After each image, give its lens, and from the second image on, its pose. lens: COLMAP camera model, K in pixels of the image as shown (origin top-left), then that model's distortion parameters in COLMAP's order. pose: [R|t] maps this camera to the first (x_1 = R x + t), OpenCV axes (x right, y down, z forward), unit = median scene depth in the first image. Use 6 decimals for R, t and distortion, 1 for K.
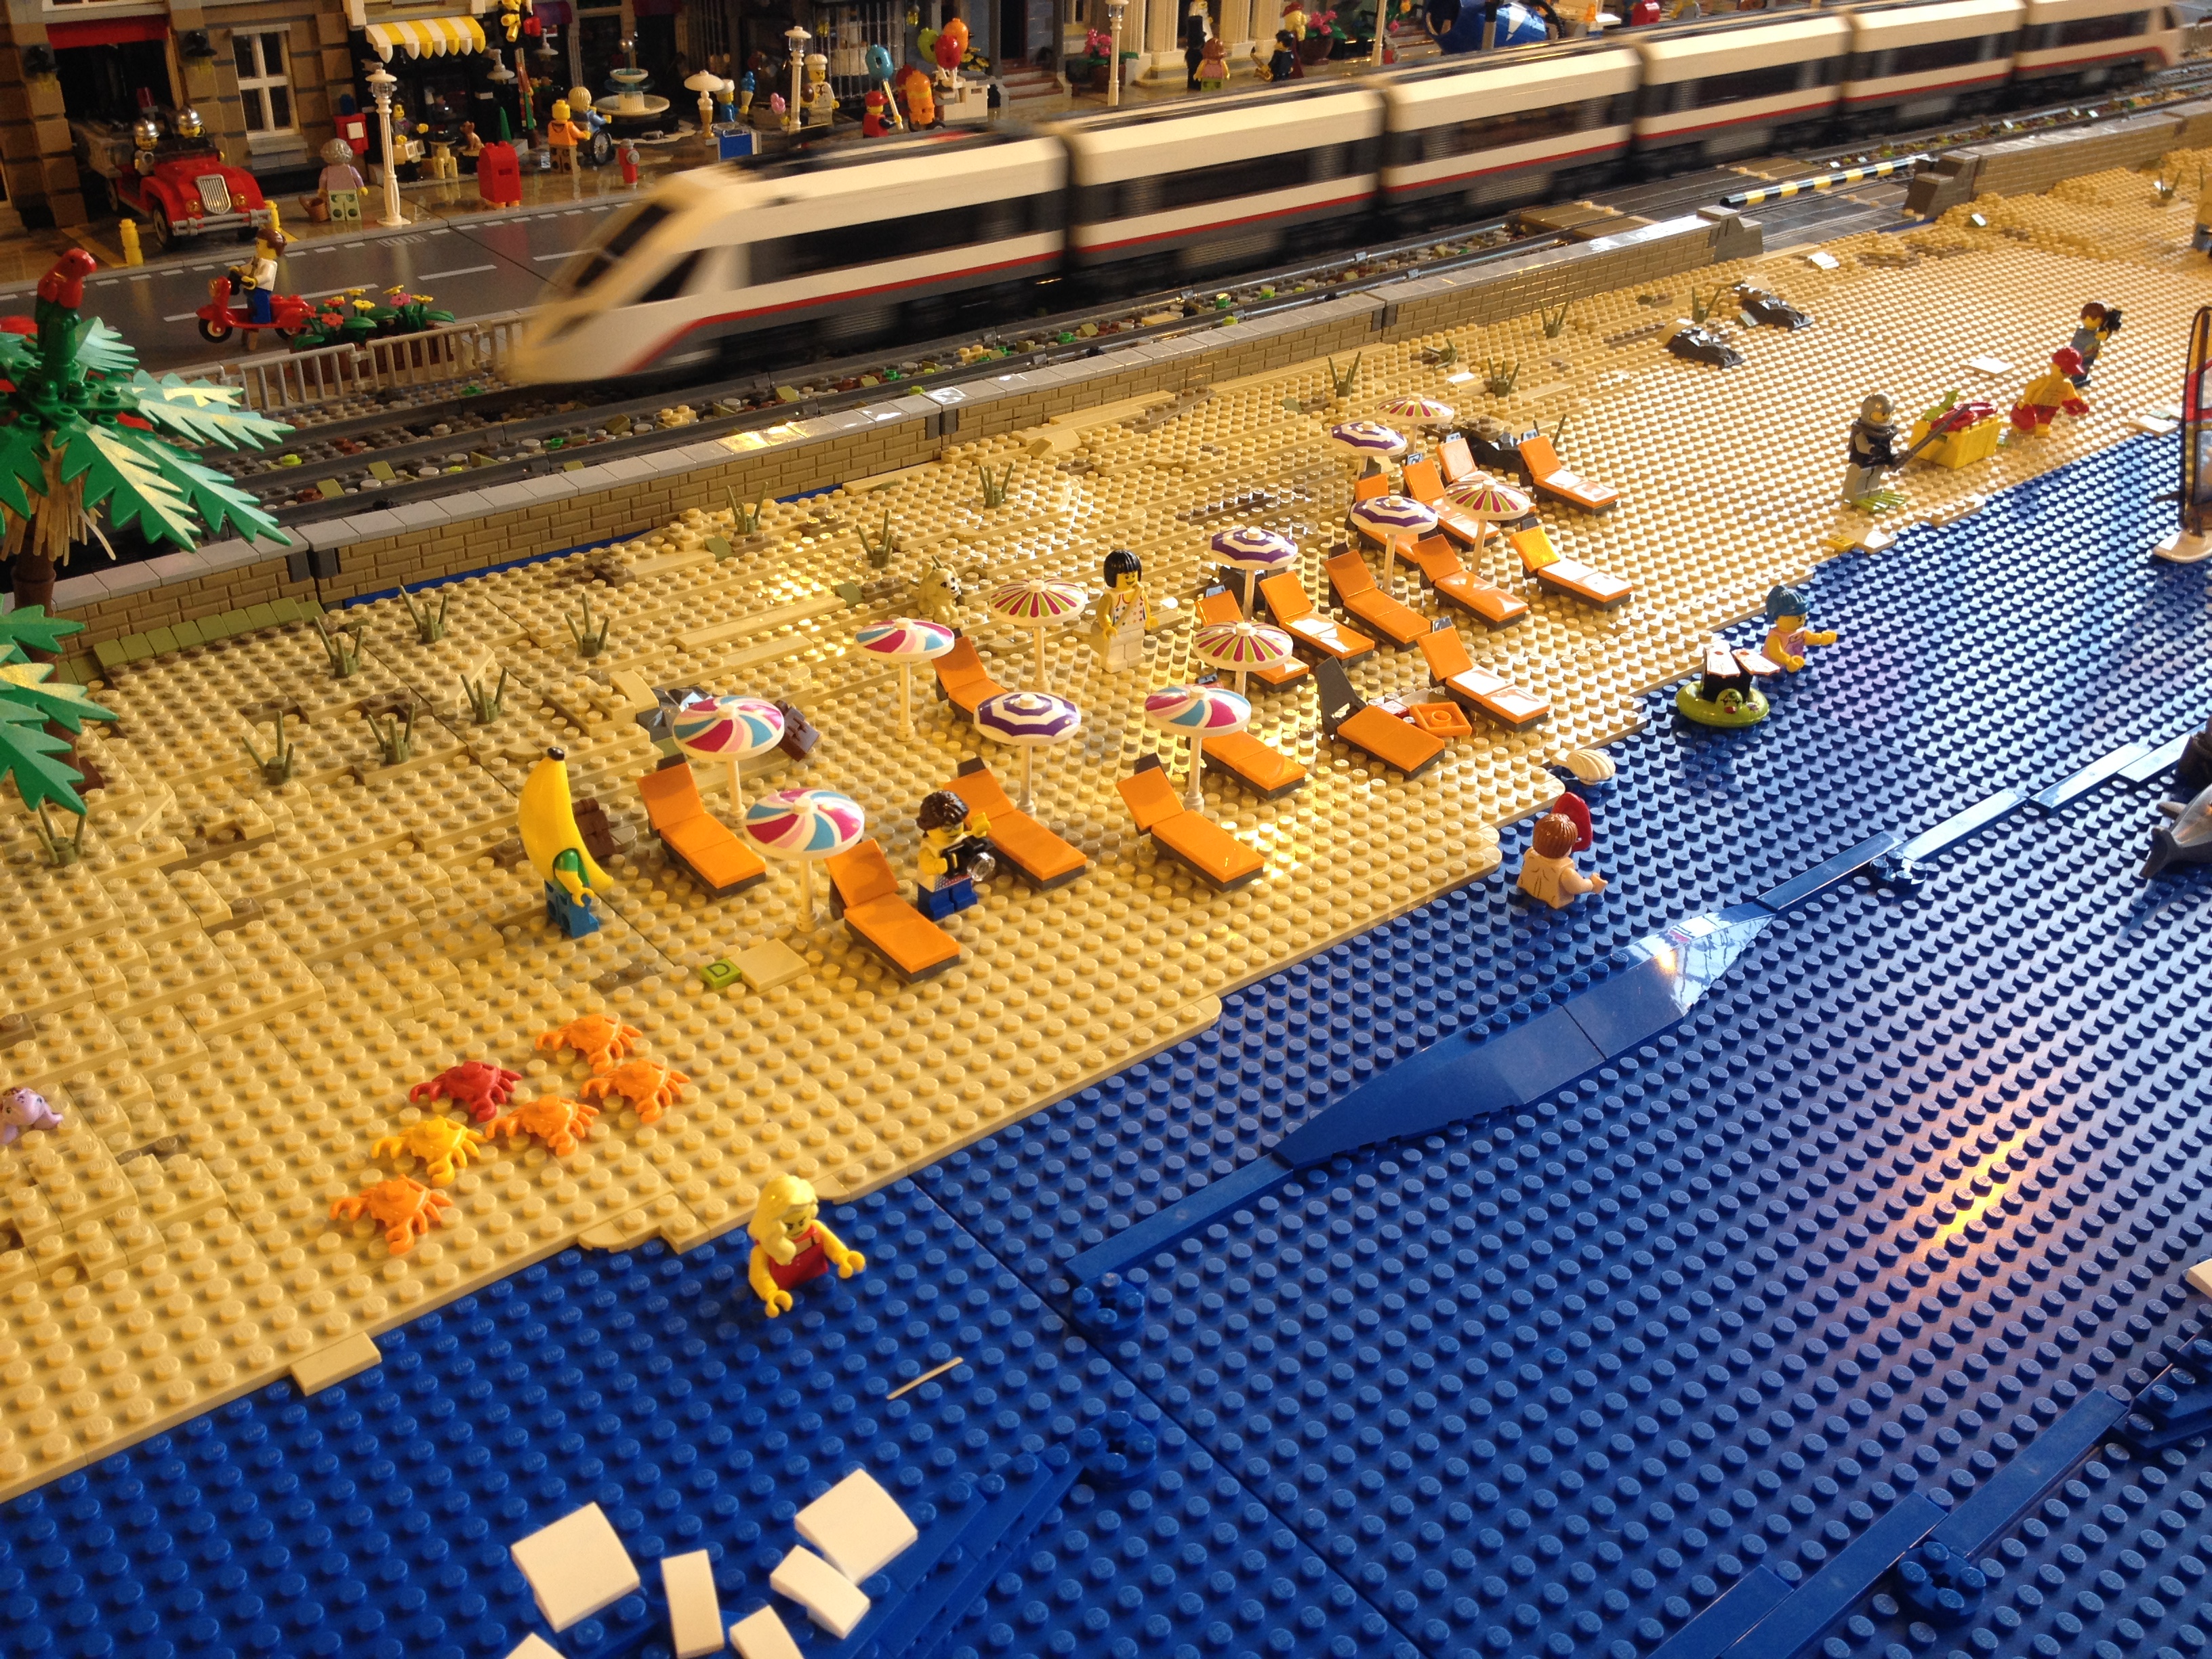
lens RADIAL K [[2111.3, 0, 1106.0], [0, 2111.3, 829.5], [0, 0, 1]] dist [0.114522, -0.259083]
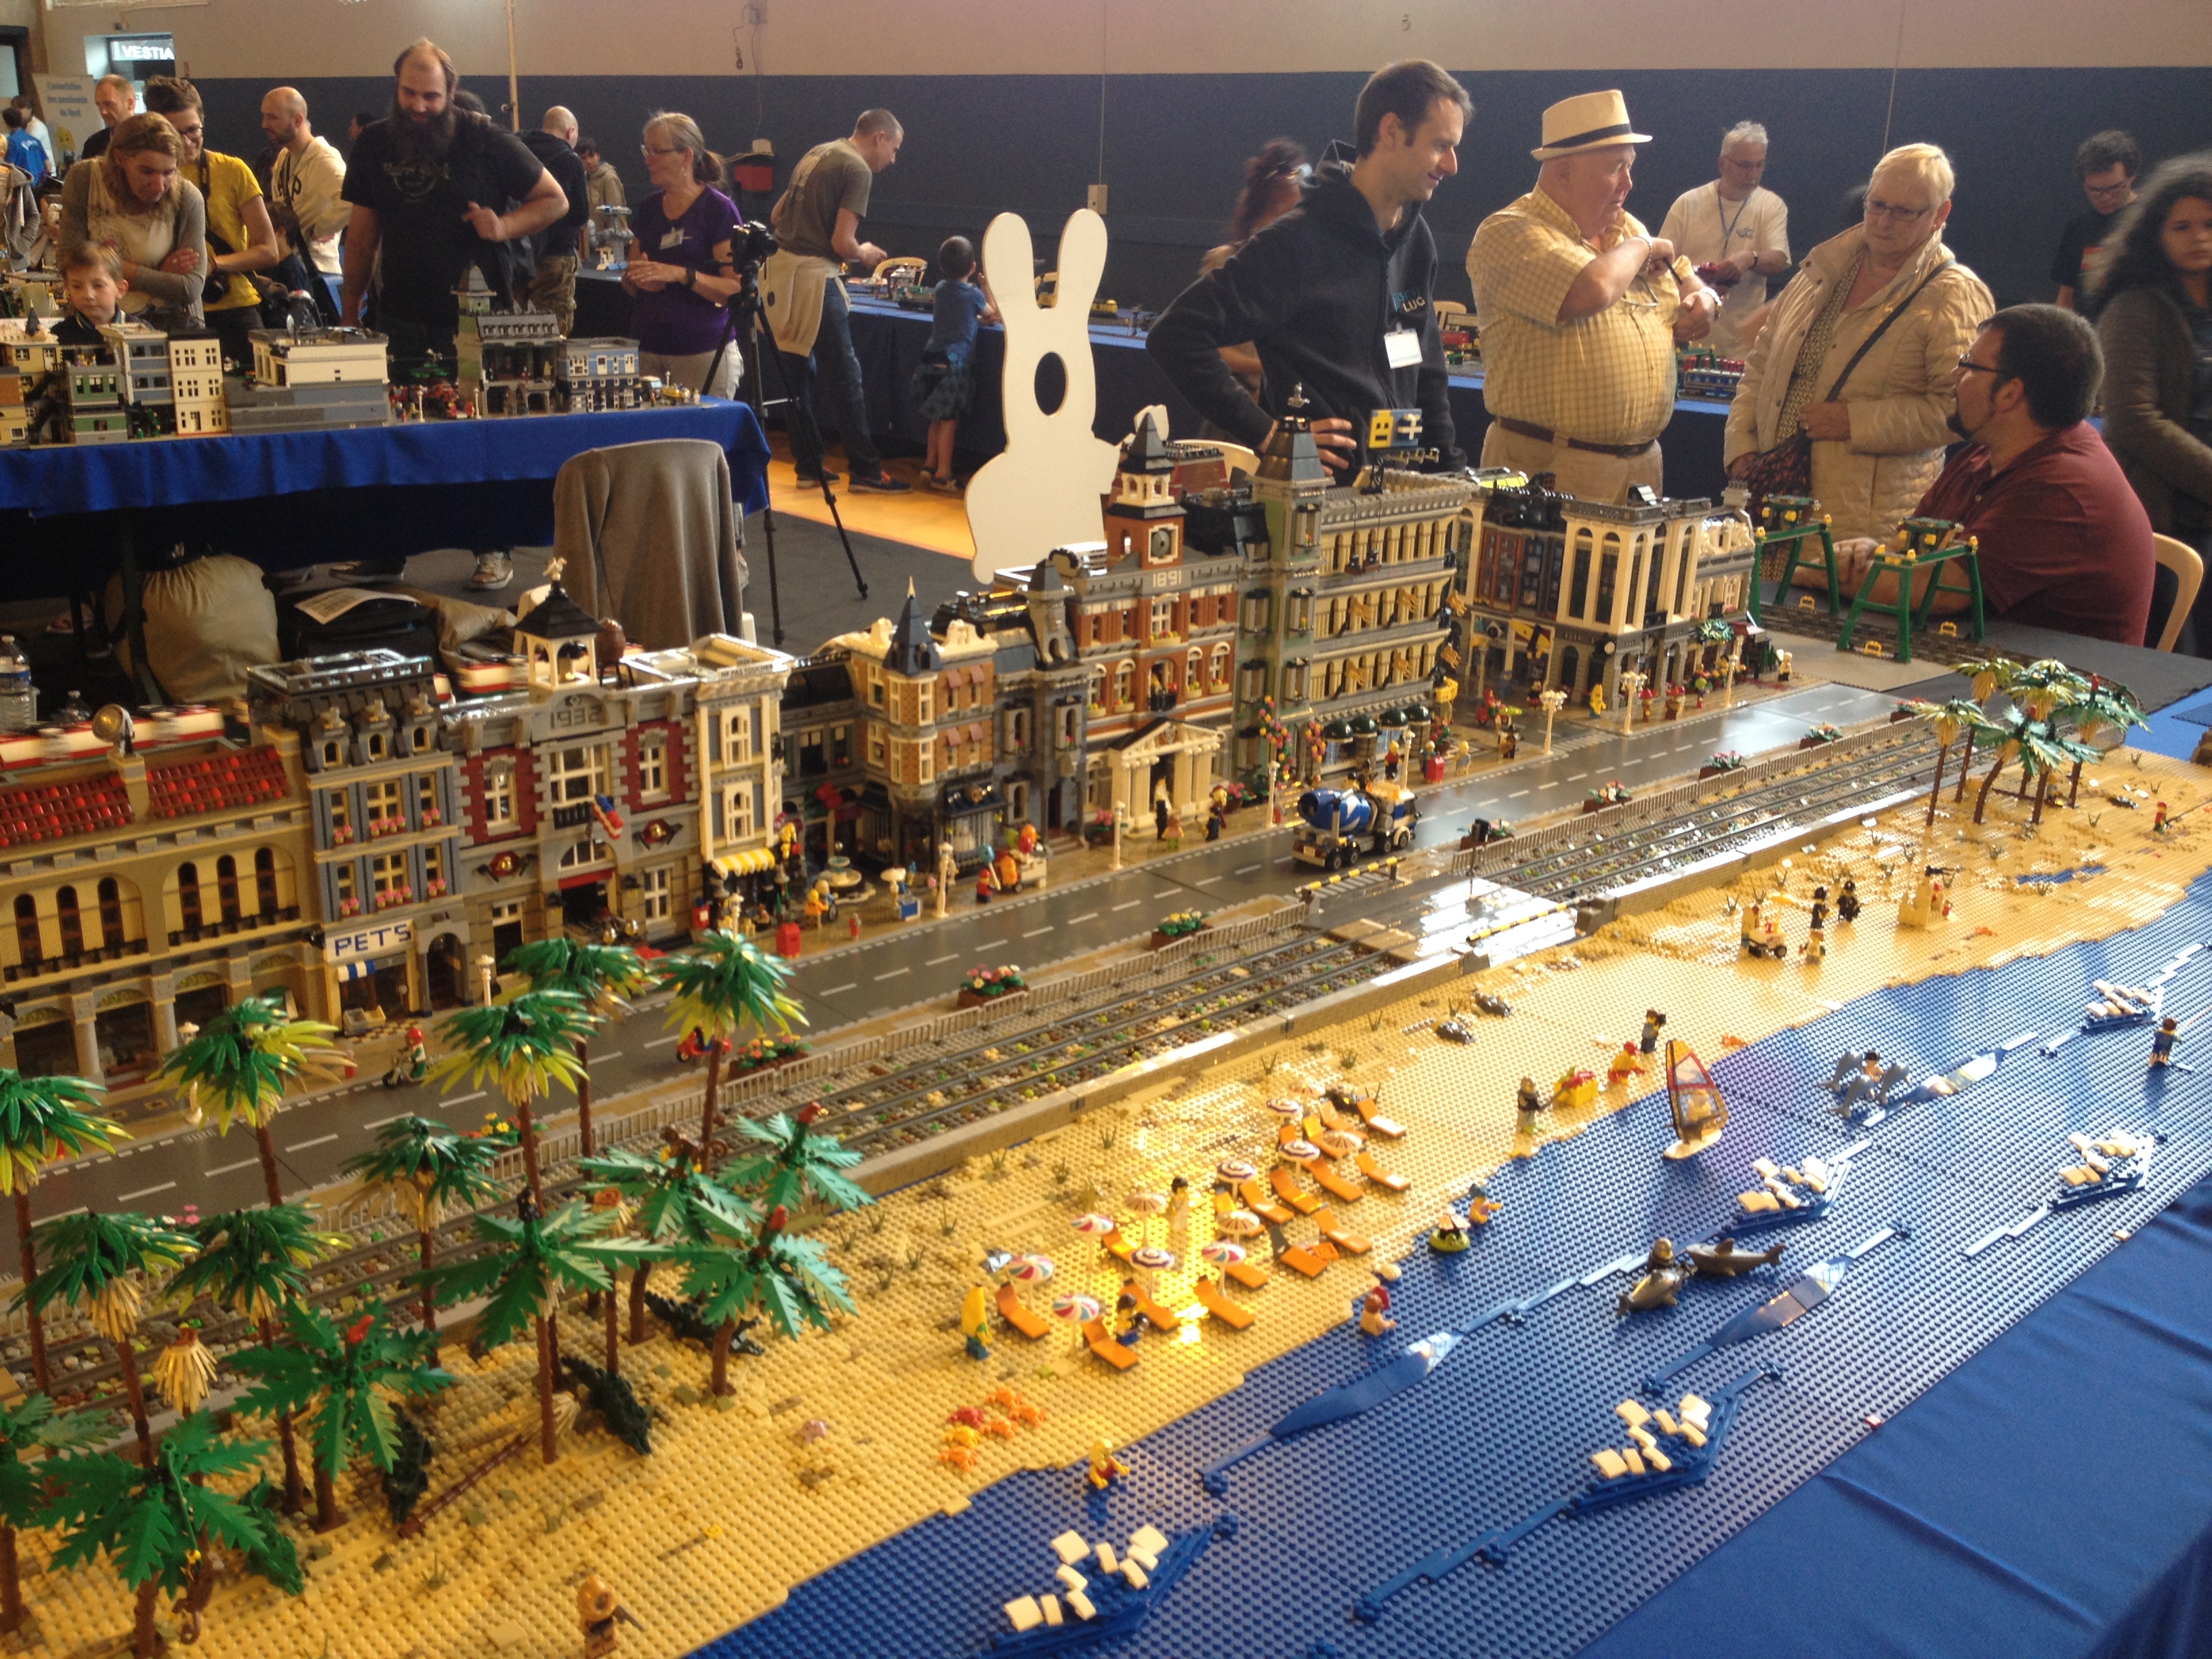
lens RADIAL K [[2111.3, 0, 1106.0], [0, 2111.3, 829.5], [0, 0, 1]] dist [0.114522, -0.259083]
pose [[0.998558, -0.023013, 0.048504, -0.170508], [0.032876, 0.976373, -0.213574, -0.015600], [-0.042443, 0.214861, 0.975722, -1.263132]]
